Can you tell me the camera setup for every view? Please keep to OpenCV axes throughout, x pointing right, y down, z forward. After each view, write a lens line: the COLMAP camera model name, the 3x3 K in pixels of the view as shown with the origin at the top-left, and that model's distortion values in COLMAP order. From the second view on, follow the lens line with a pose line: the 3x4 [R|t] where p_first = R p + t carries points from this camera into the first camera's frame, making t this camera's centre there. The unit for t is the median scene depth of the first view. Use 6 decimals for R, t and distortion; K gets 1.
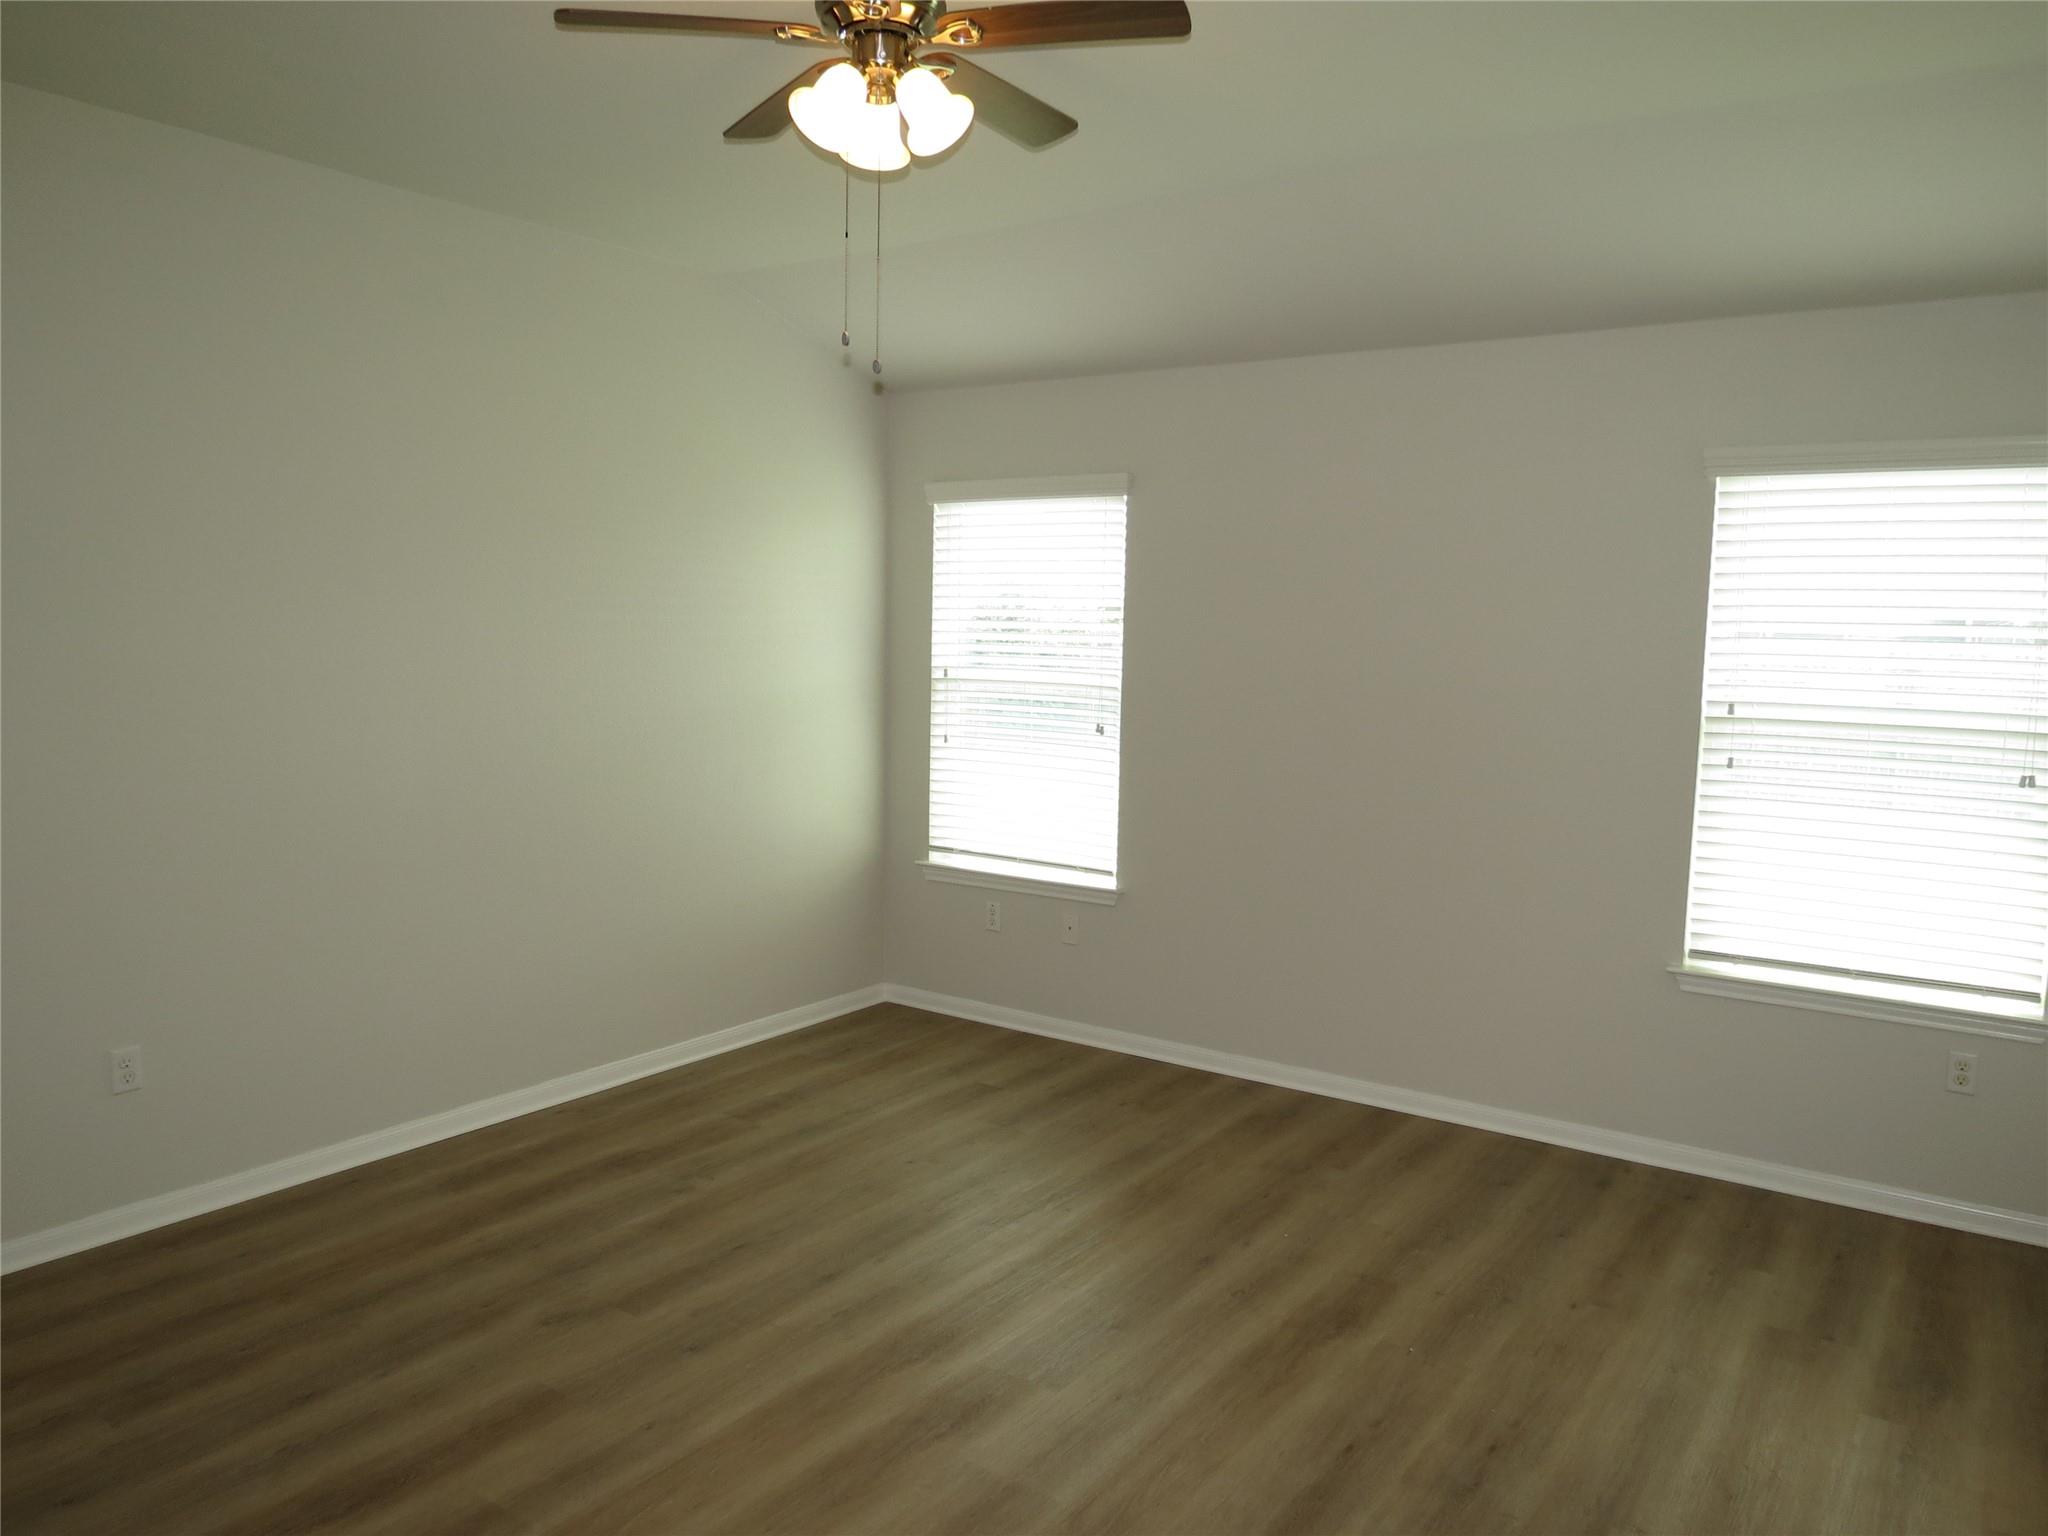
lens RADIAL K [[1459.1, 0, 1030.9], [0, 1459.1, 768.4], [0, 0, 1]] dist [-0.026545, 0.010071]
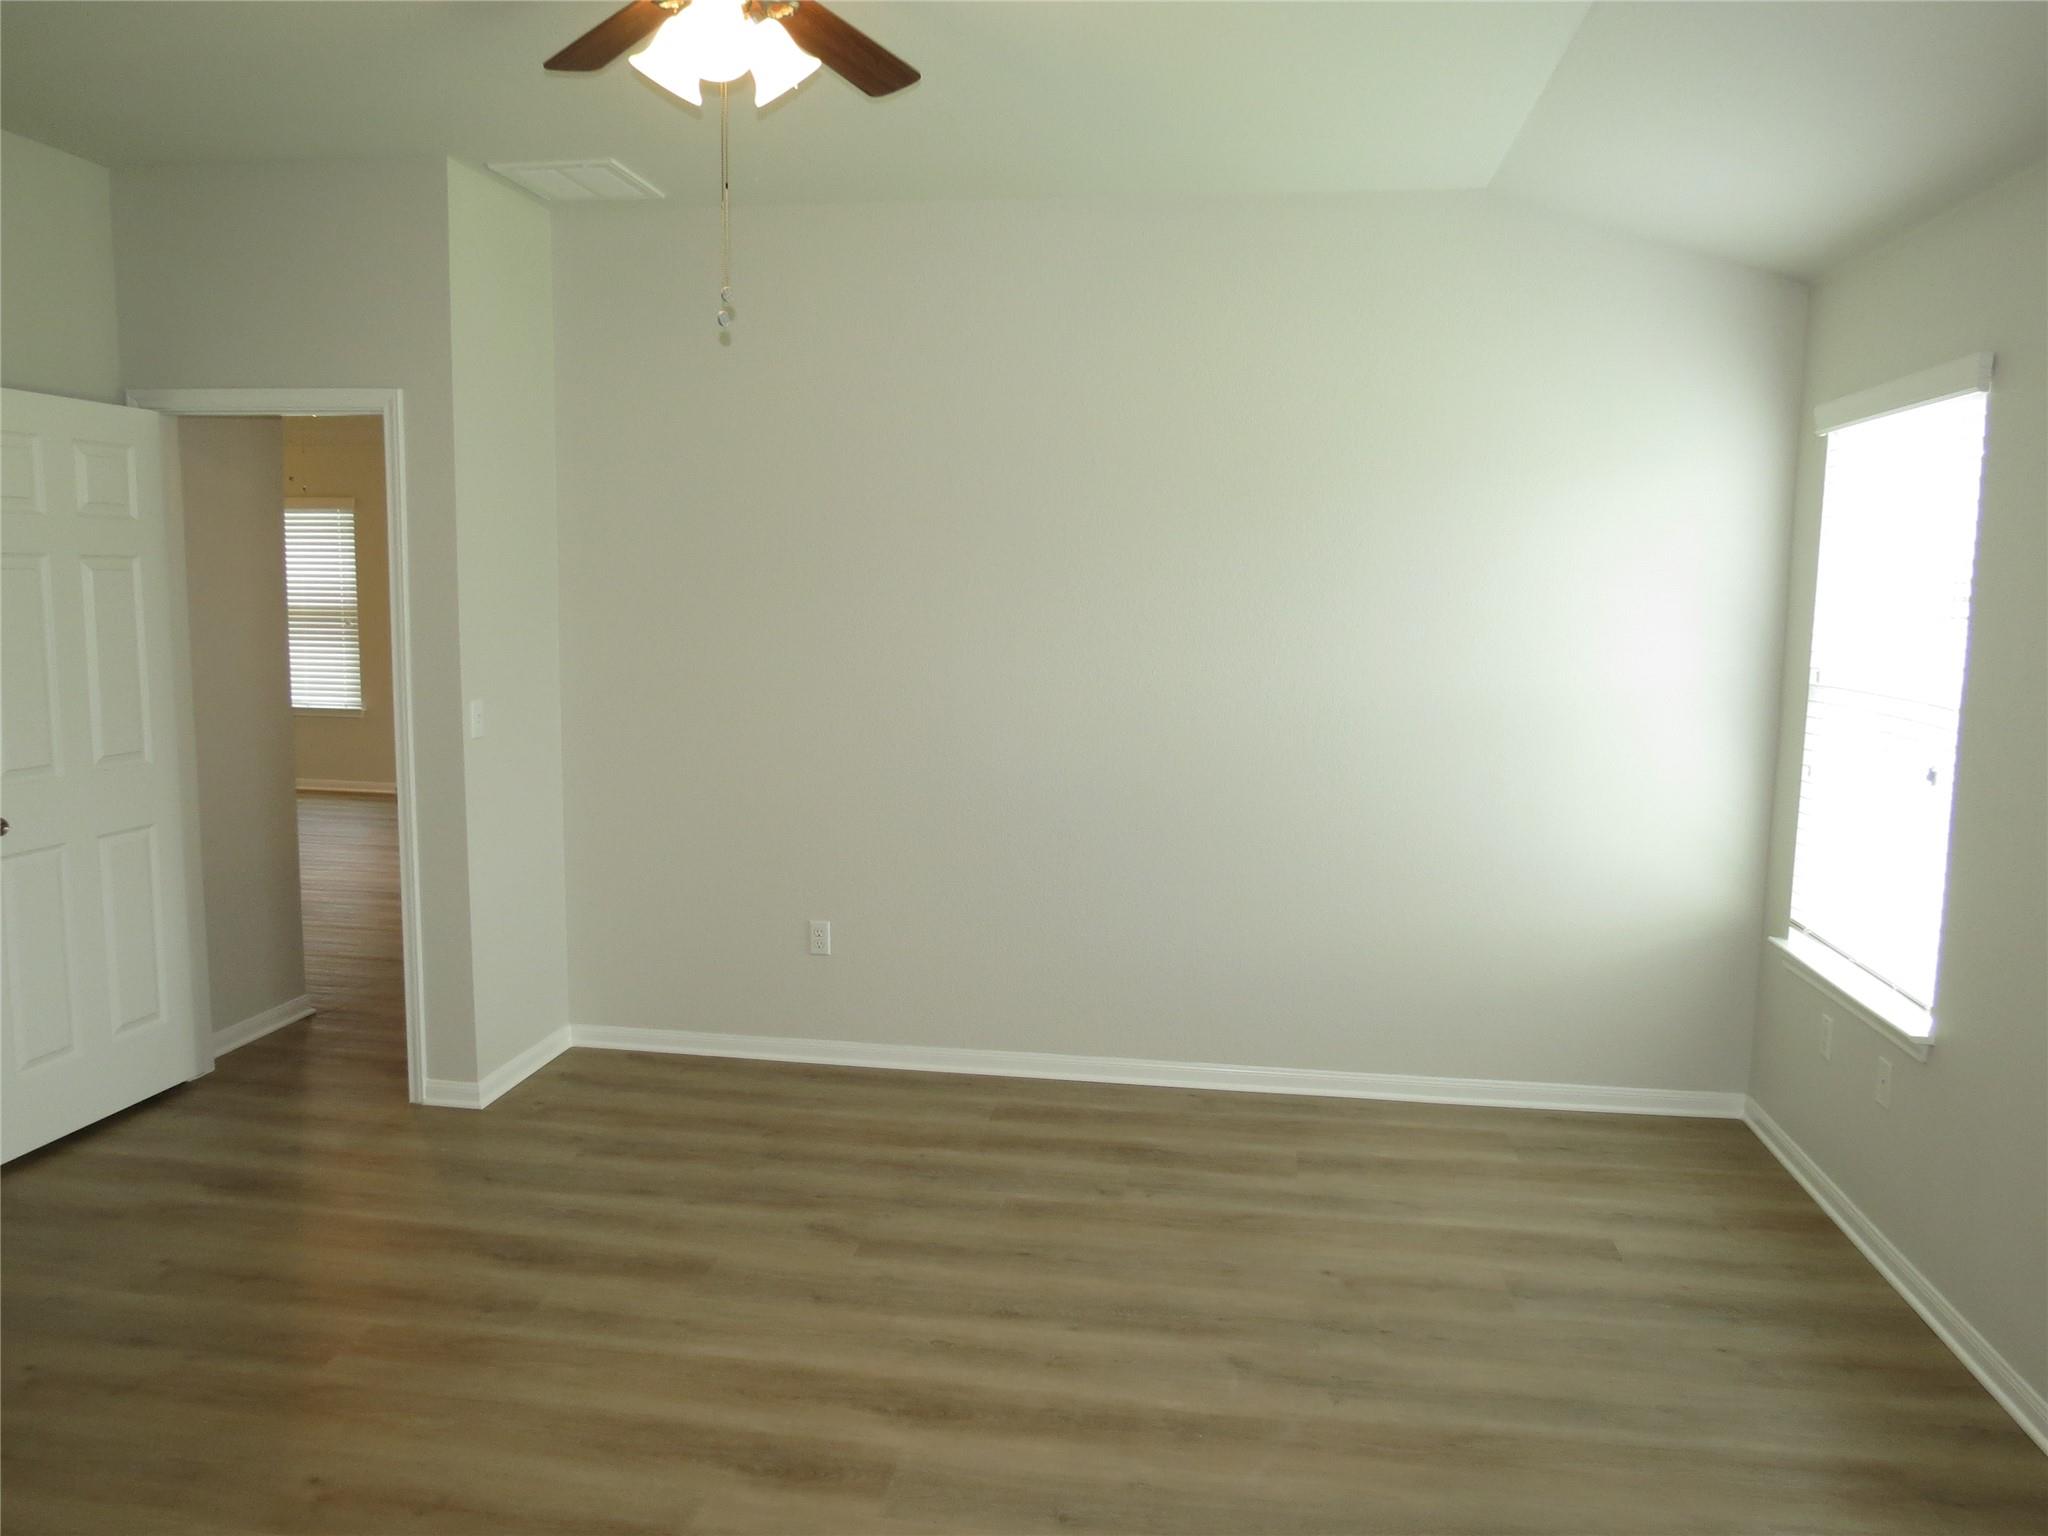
lens RADIAL K [[1458.7, 0, 1024.0], [0, 1458.7, 768.0], [0, 0, 1]] dist [-0.027108, 0.001494]
pose [[0.435662, 0.097602, -0.894803, 0.558089], [-0.094516, 0.993568, 0.062357, -0.040621], [0.895134, 0.057407, 0.442085, 0.507673]]
